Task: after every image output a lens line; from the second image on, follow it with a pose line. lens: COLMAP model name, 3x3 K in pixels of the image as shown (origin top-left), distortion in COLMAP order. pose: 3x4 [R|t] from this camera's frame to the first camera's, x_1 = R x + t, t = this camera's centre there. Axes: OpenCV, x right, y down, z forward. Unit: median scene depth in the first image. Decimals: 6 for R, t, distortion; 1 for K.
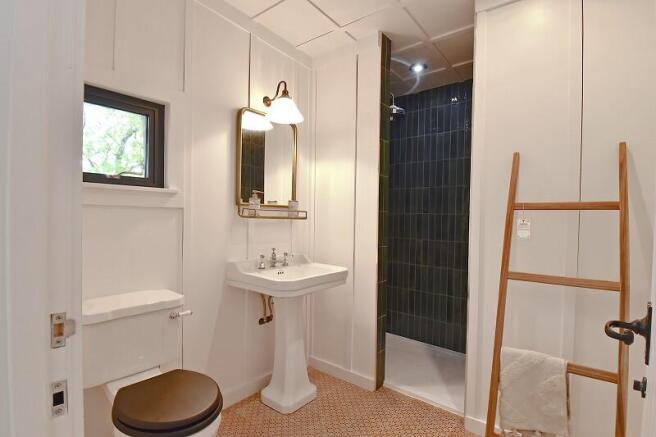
lens RADIAL K [[319.5, 0, 328.0], [0, 319.5, 218.5], [0, 0, 1]] dist [0.000103, 0.000000]
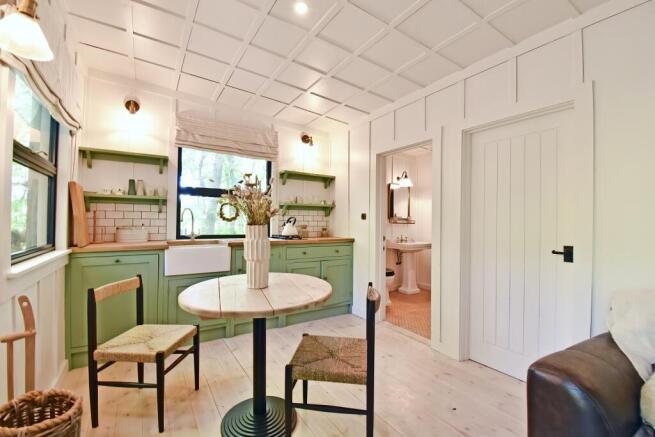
lens RADIAL K [[283.9, 0, 327.5], [0, 283.9, 218.5], [0, 0, 1]] dist [0.000098, 0.000001]
pose [[0.944571, -0.013388, -0.328035, 0.018630], [0.005844, 0.999696, -0.023974, 0.009185], [0.328256, 0.020728, 0.944361, -1.394843]]
